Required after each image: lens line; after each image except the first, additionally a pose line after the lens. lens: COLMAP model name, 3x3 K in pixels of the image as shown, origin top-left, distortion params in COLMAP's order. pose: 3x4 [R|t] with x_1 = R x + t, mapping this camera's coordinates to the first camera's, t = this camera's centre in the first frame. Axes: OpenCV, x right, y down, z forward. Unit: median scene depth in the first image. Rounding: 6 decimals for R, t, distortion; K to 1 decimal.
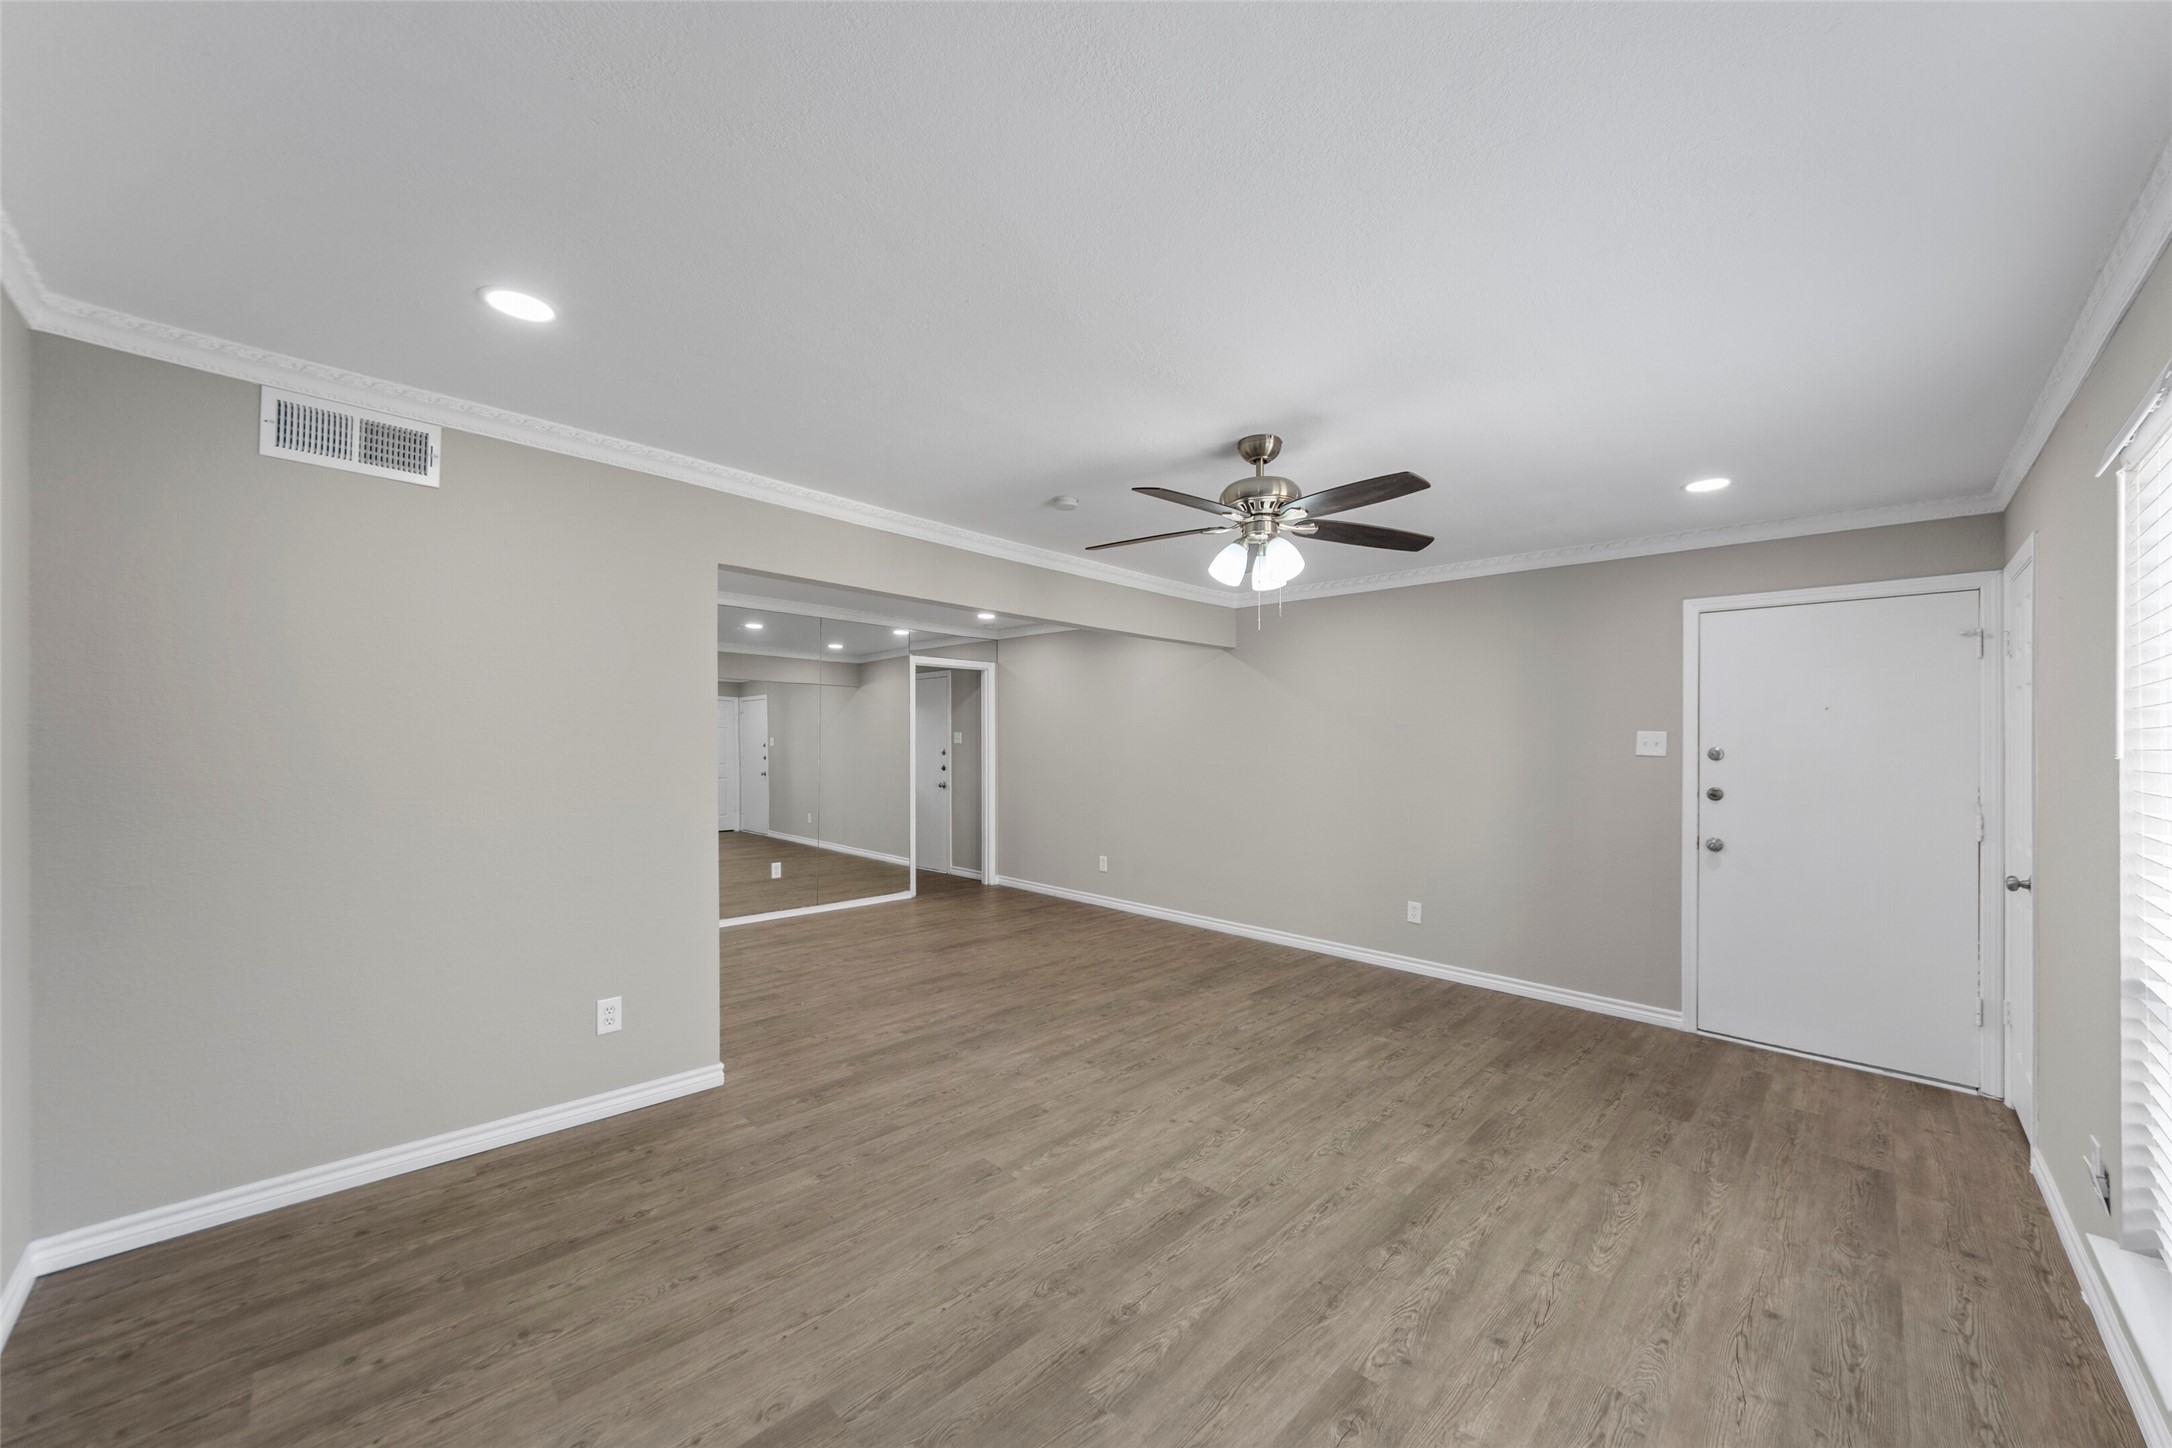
lens RADIAL K [[796.2, 0, 1086.0], [0, 796.2, 752.7], [0, 0, 1]] dist [0.000887, 0.000192]
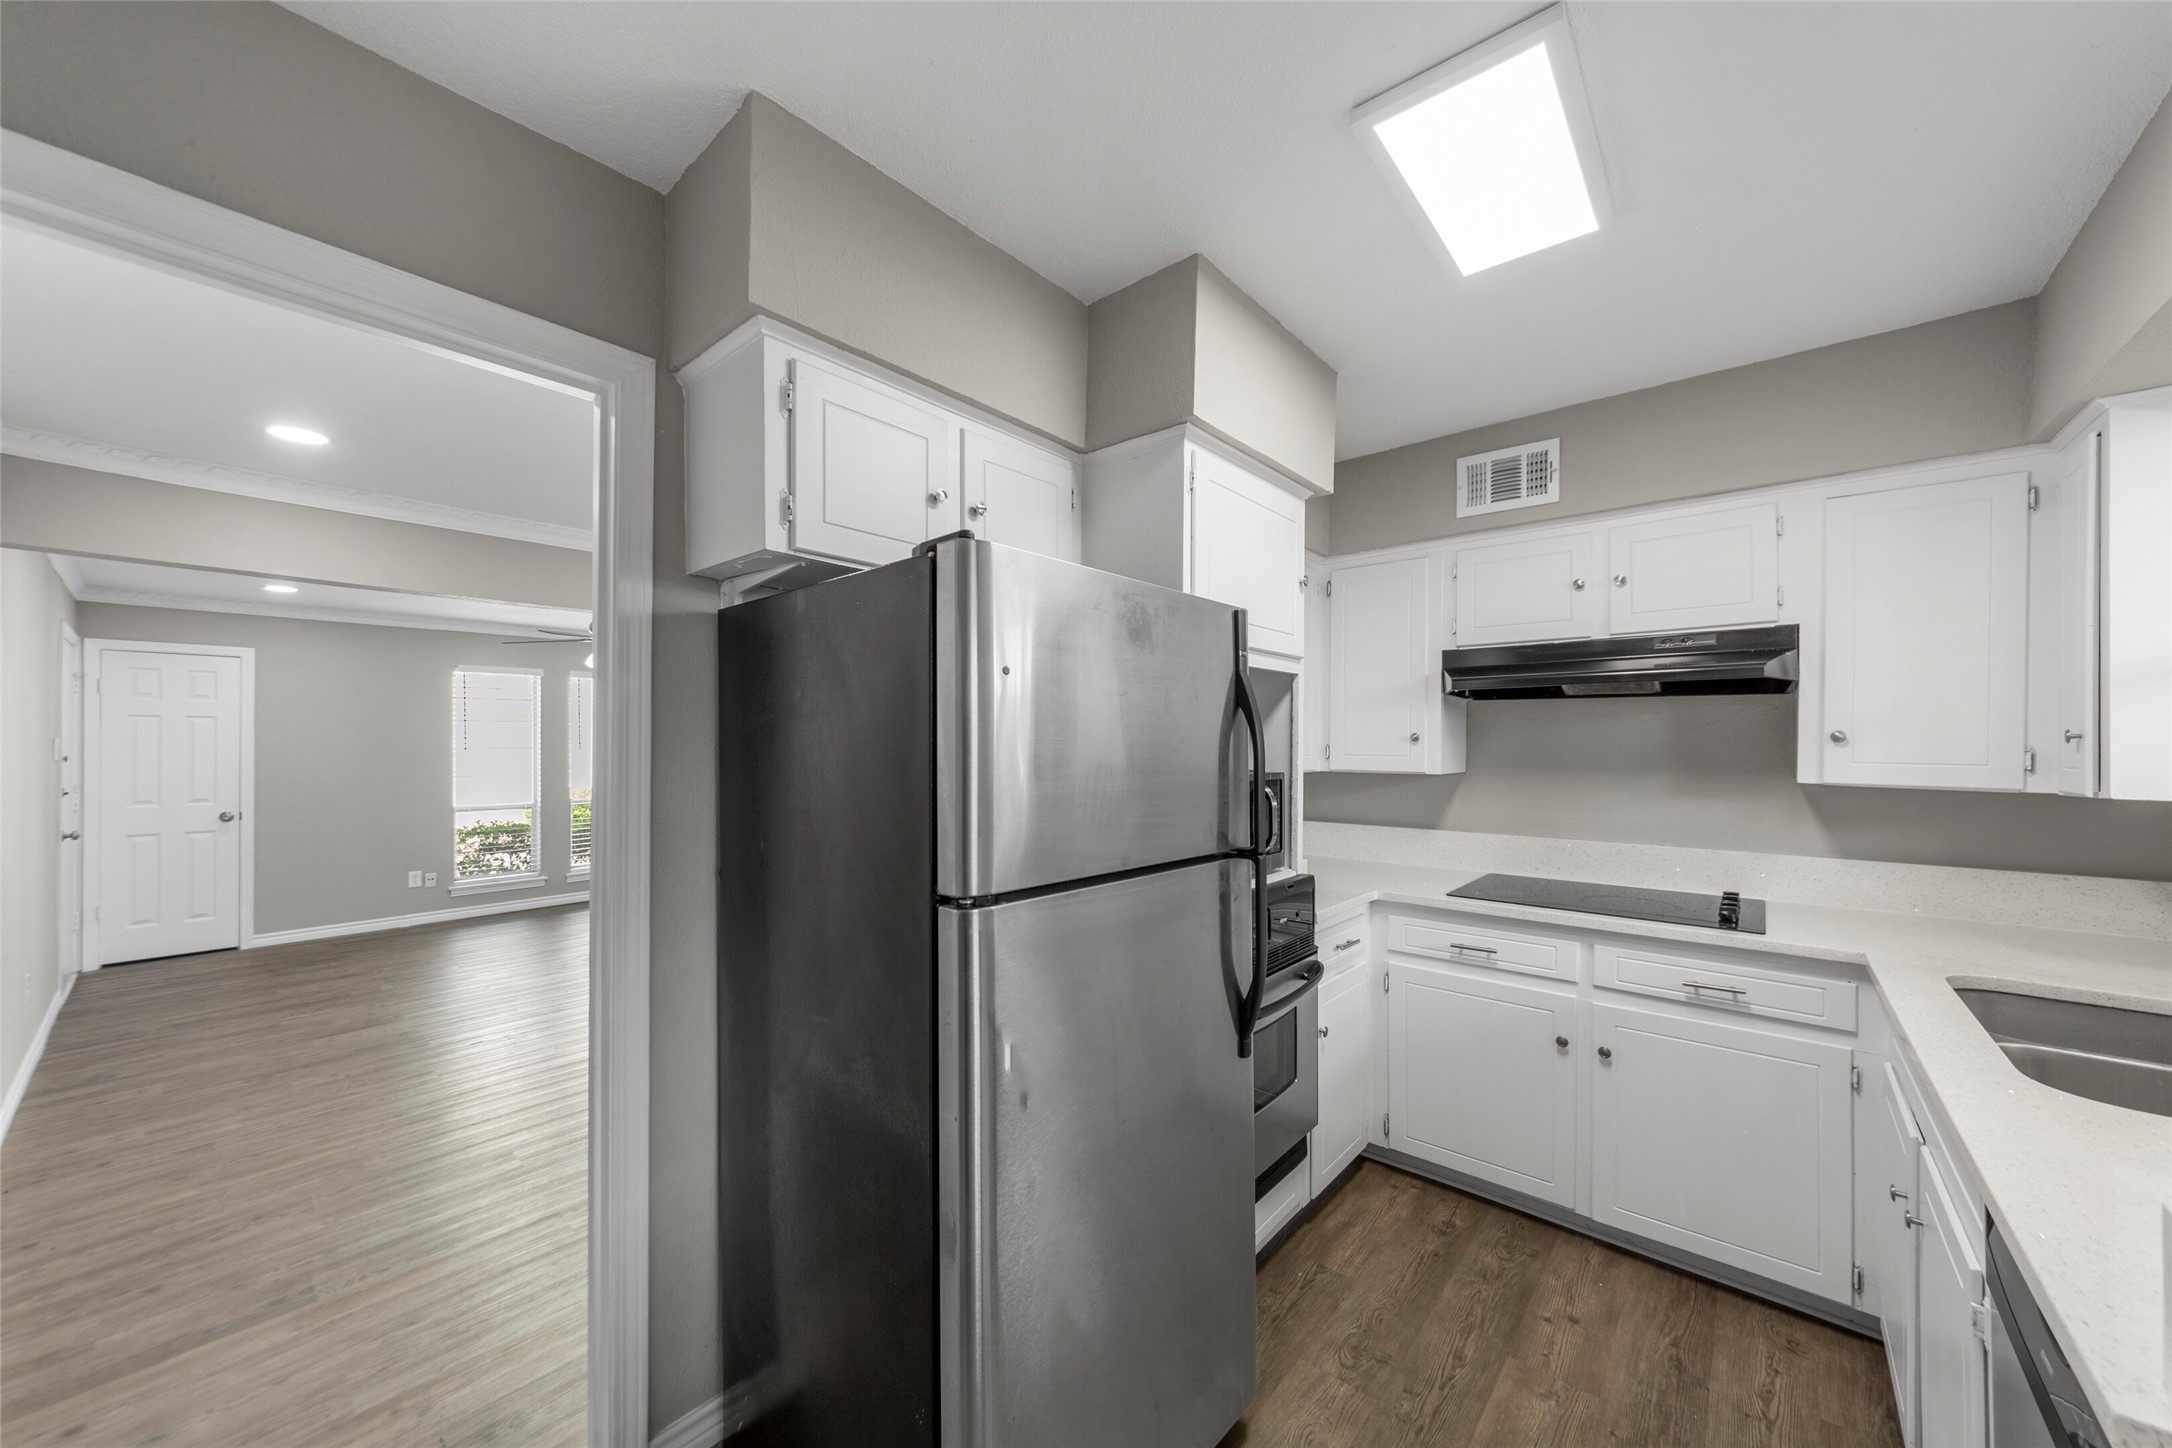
lens RADIAL K [[782.7, 0, 1088.7], [0, 782.7, 745.3], [0, 0, 1]] dist [0.001853, -0.000241]
pose [[-0.997440, -0.007904, -0.071073, -0.651367], [-0.009011, 0.999843, 0.015271, -0.049409], [0.070941, 0.015872, -0.997354, 2.370073]]
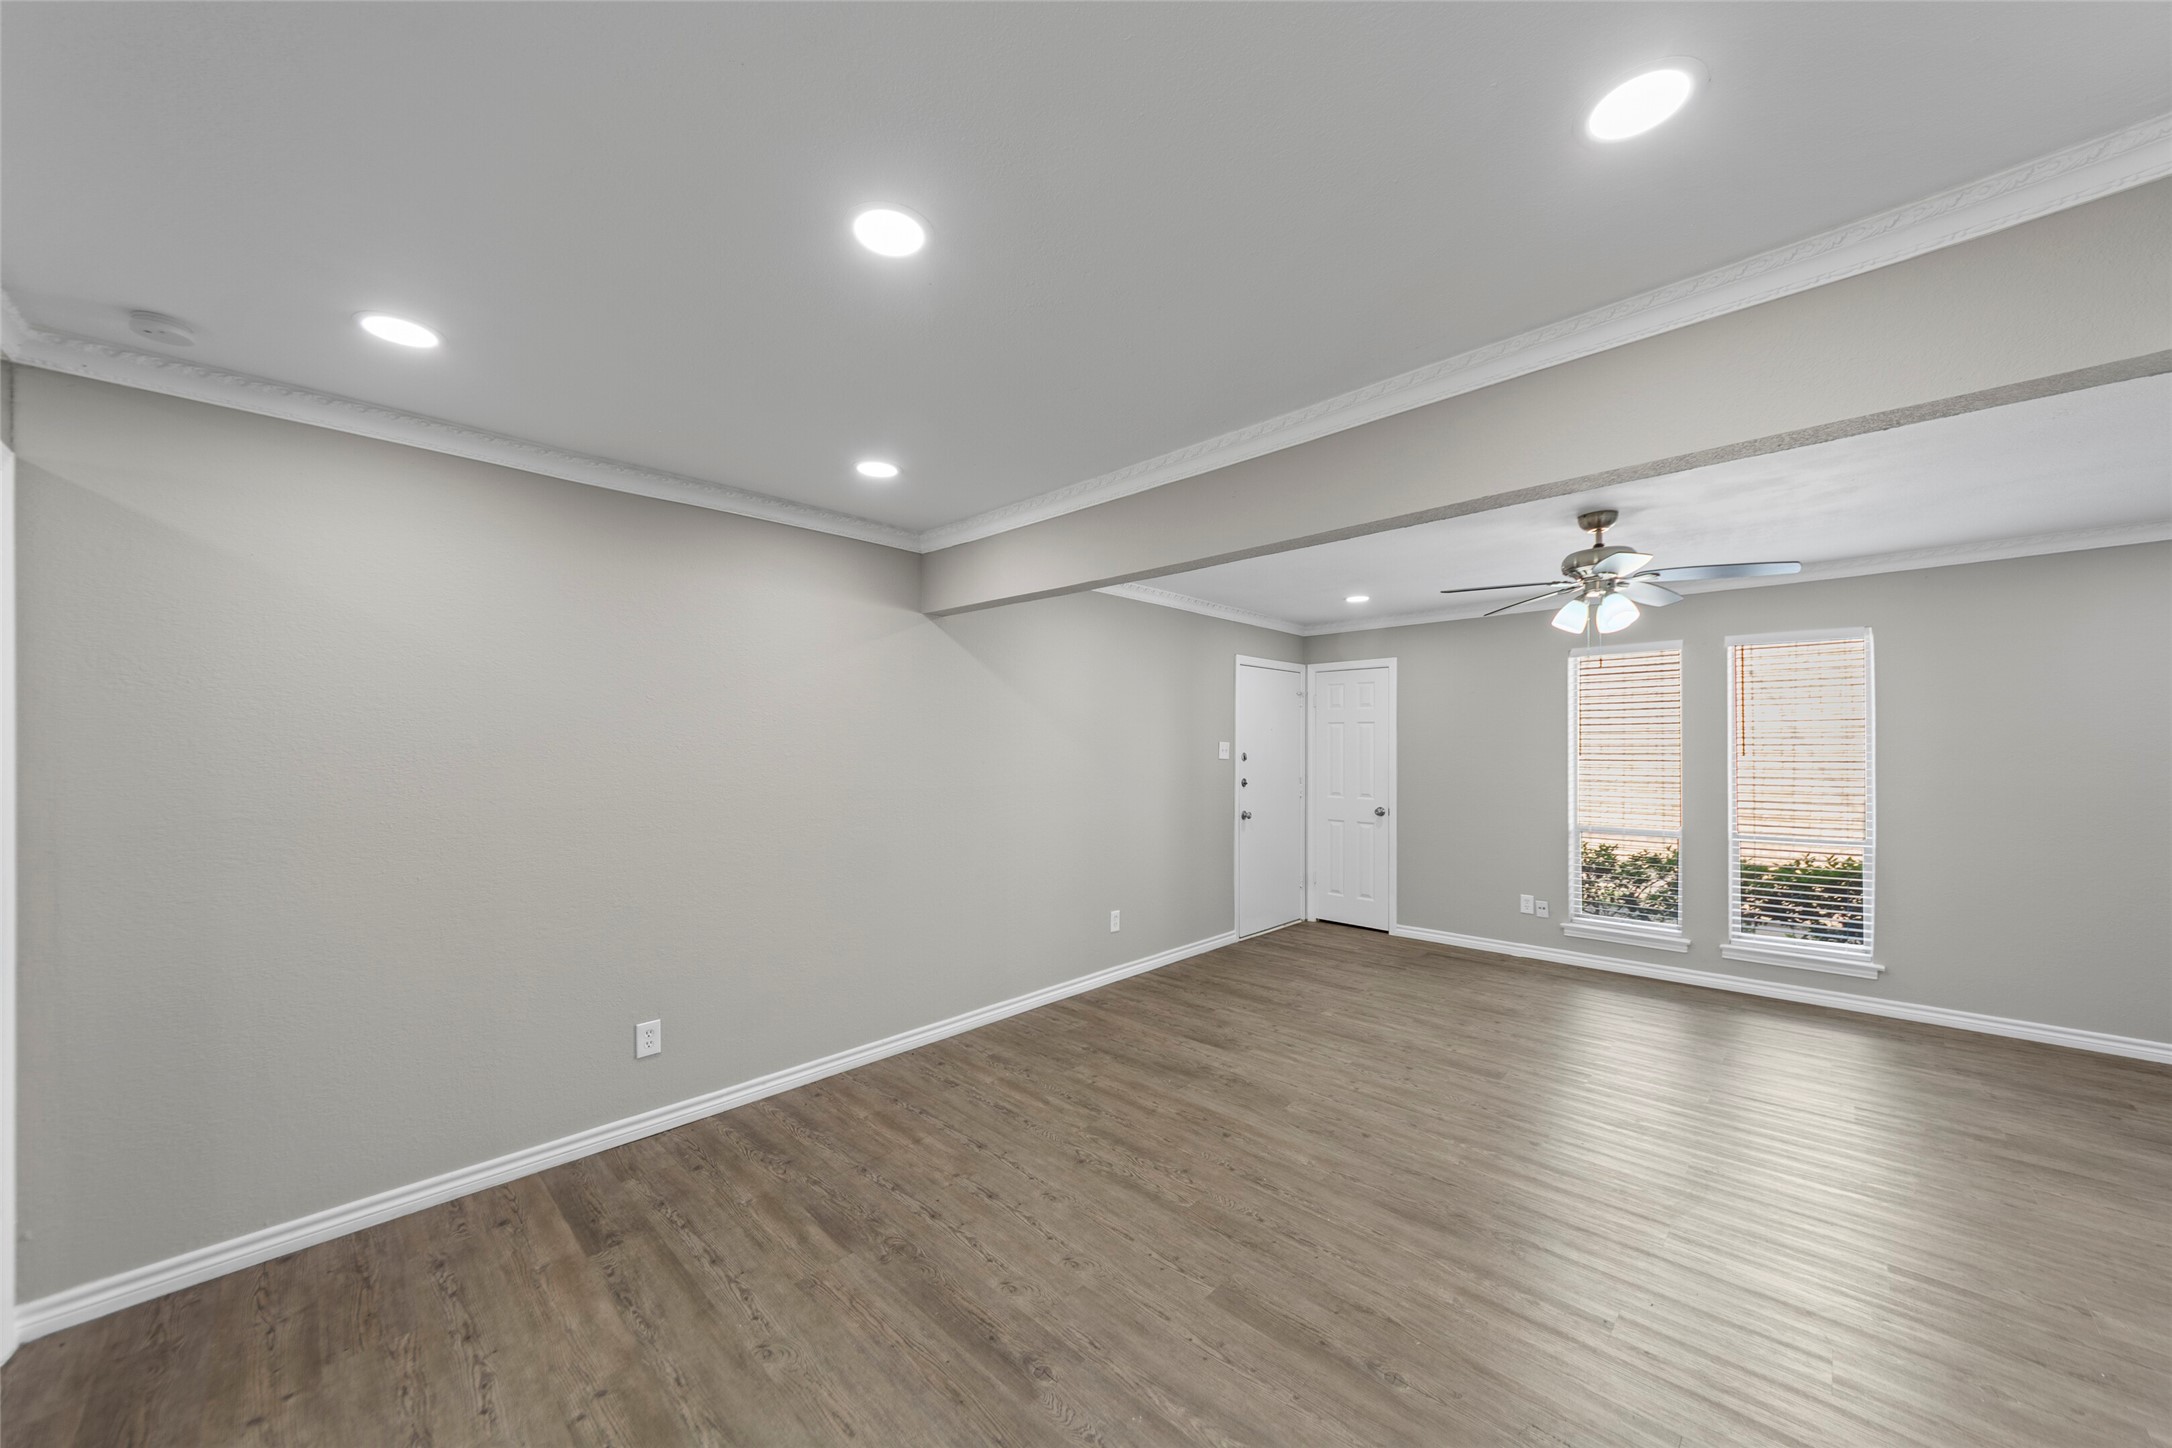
lens RADIAL K [[782.7, 0, 1088.7], [0, 782.7, 745.3], [0, 0, 1]] dist [0.001853, -0.000241]
pose [[-0.020307, -0.013041, 0.999709, -0.765782], [0.014568, 0.999805, 0.013338, -0.047196], [-0.999688, 0.014835, -0.020113, 1.404732]]
